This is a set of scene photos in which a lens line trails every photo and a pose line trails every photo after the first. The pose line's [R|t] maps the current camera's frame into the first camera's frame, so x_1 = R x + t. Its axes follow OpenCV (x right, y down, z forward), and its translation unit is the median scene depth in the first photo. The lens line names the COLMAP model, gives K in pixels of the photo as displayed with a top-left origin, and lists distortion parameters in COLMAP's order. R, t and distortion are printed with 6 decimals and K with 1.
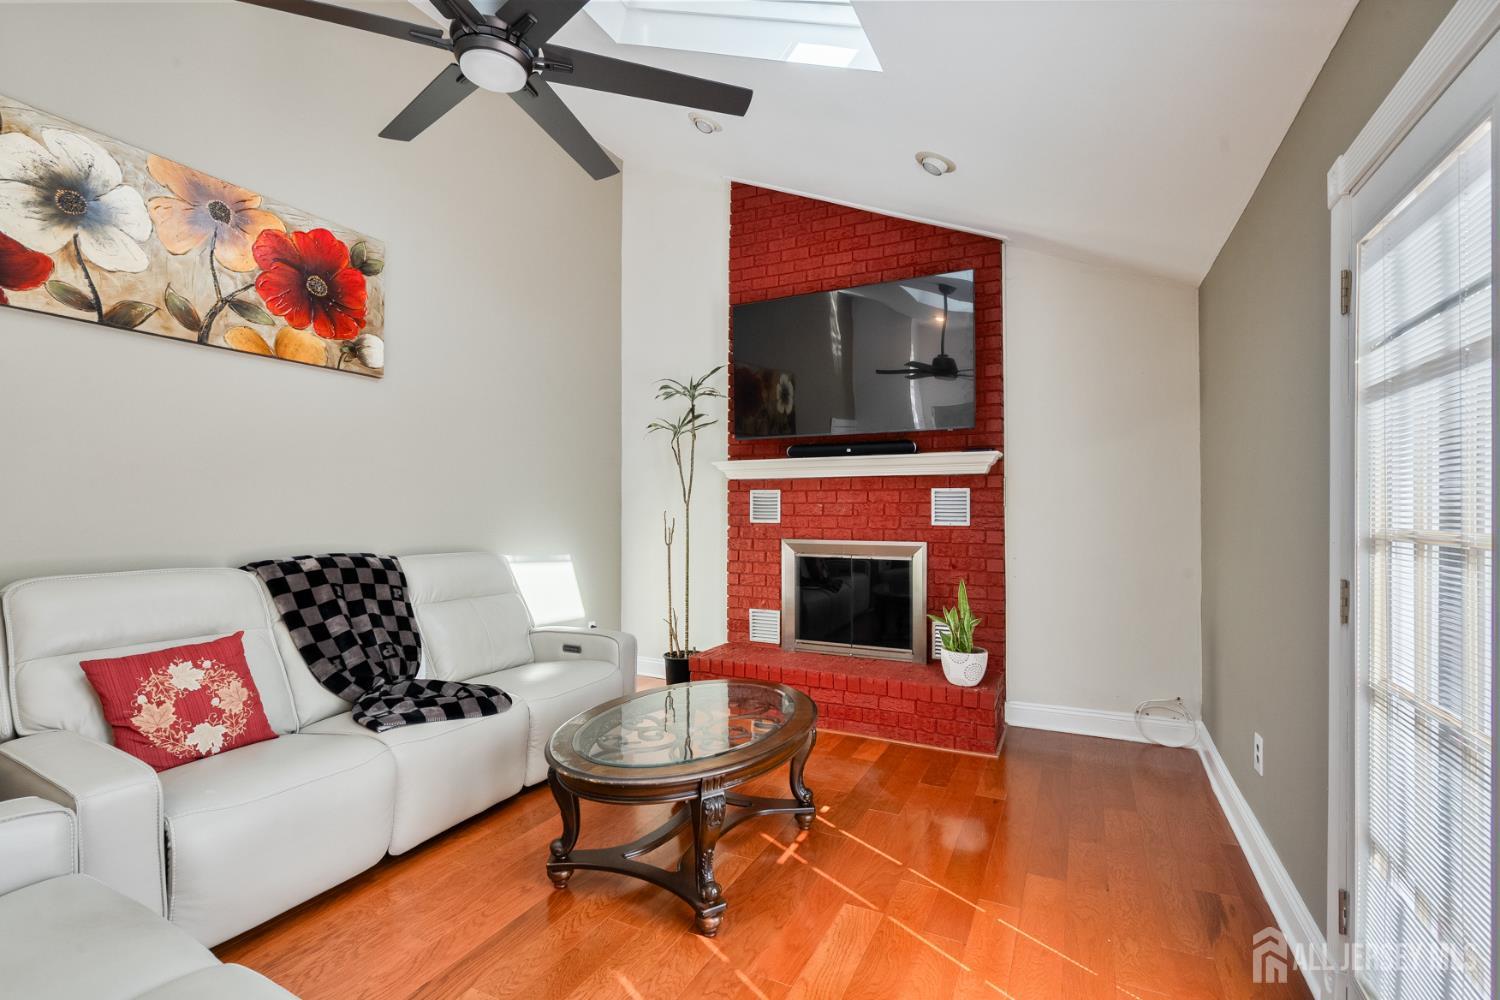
lens RADIAL K [[677.8, 0, 748.3], [0, 677.8, 508.1], [0, 0, 1]] dist [0.000845, 0.000978]
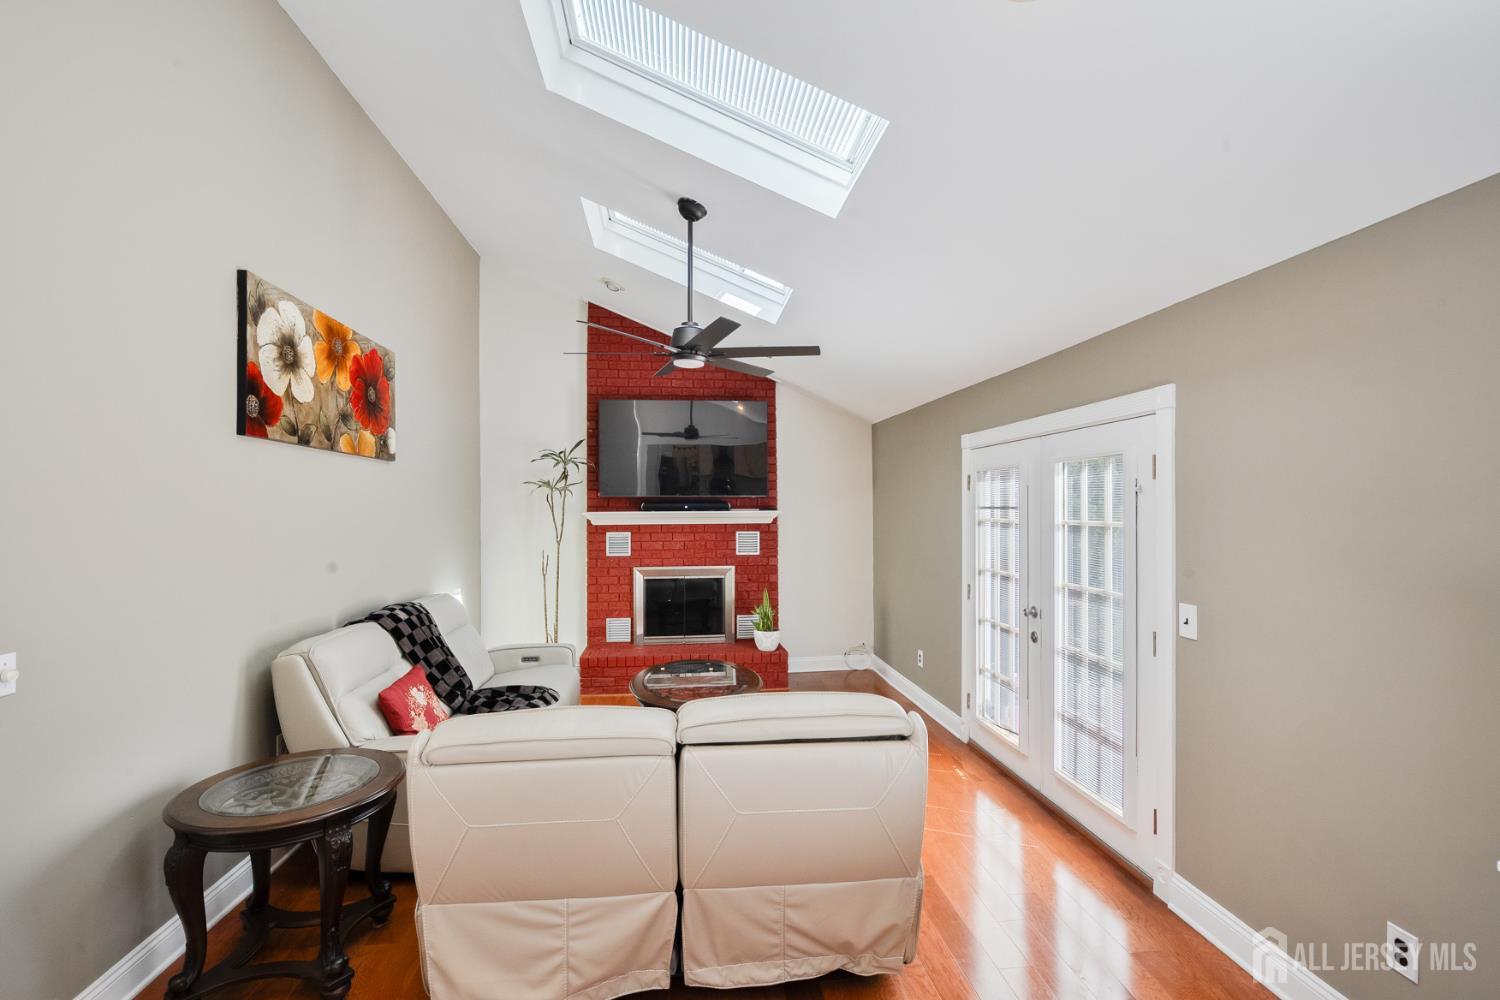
lens RADIAL K [[677.8, 0, 741.1], [0, 677.8, 507.9], [0, 0, 1]] dist [0.000845, 0.000978]
pose [[0.840846, -0.006731, 0.541232, -0.606779], [0.004576, 0.999975, 0.005326, -0.097736], [-0.541254, -0.002002, 0.840856, -0.360784]]
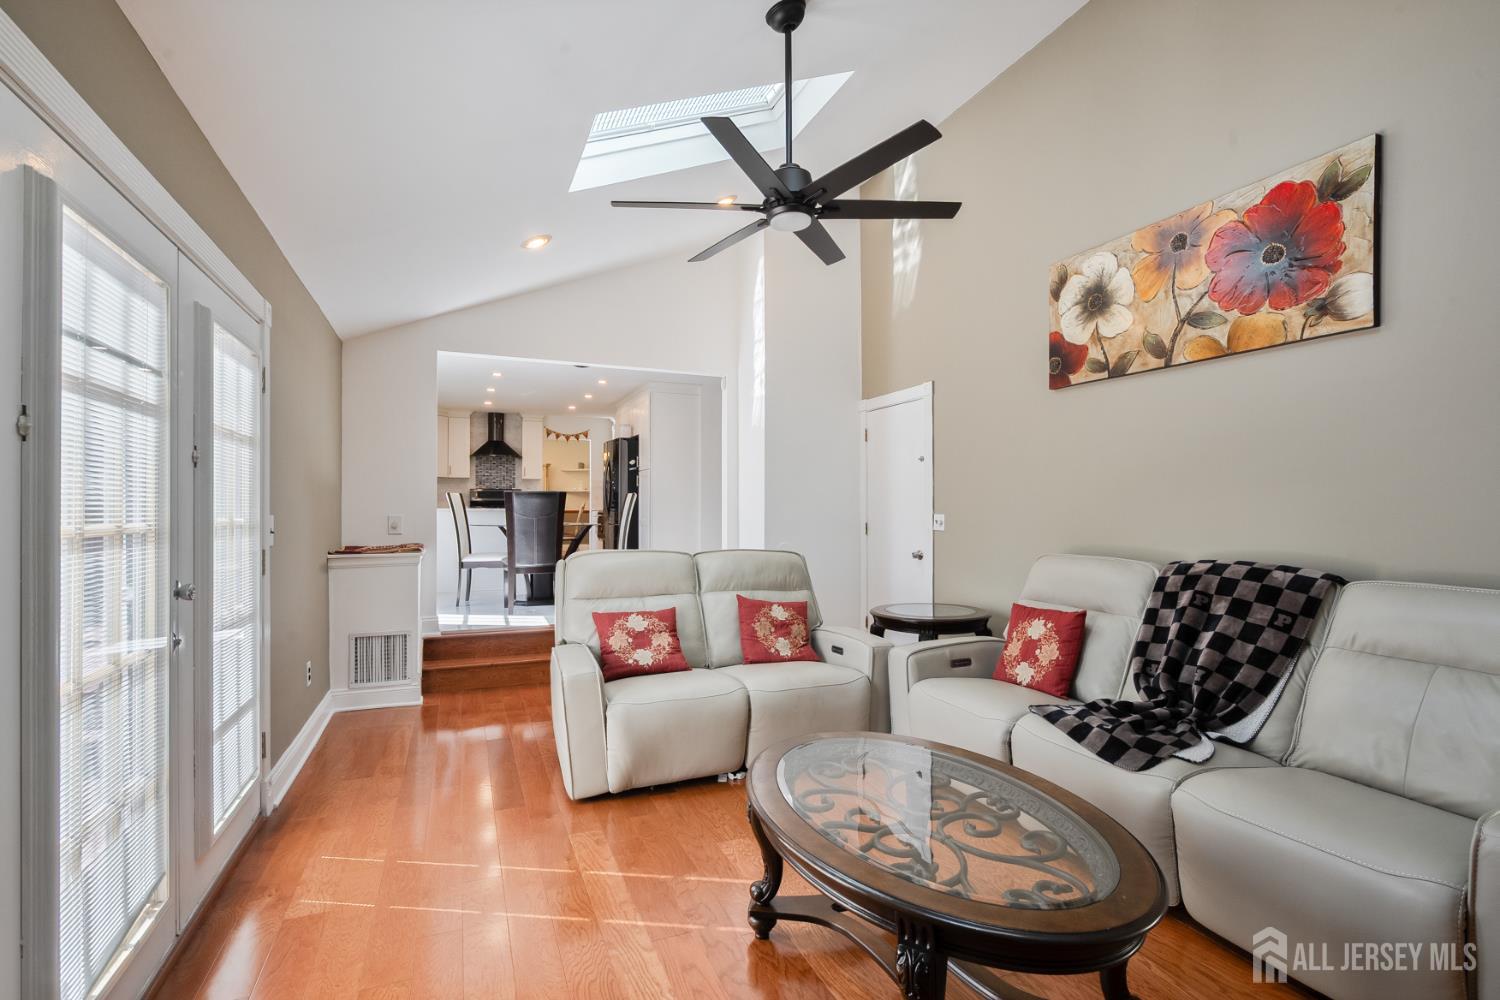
lens RADIAL K [[677.8, 0, 750.7], [0, 677.8, 503.4], [0, 0, 1]] dist [0.000845, 0.000978]
pose [[-0.643684, -0.005728, -0.765270, 0.376682], [0.003565, 0.999939, -0.010482, -0.001042], [0.765283, -0.009475, -0.643624, 0.854941]]
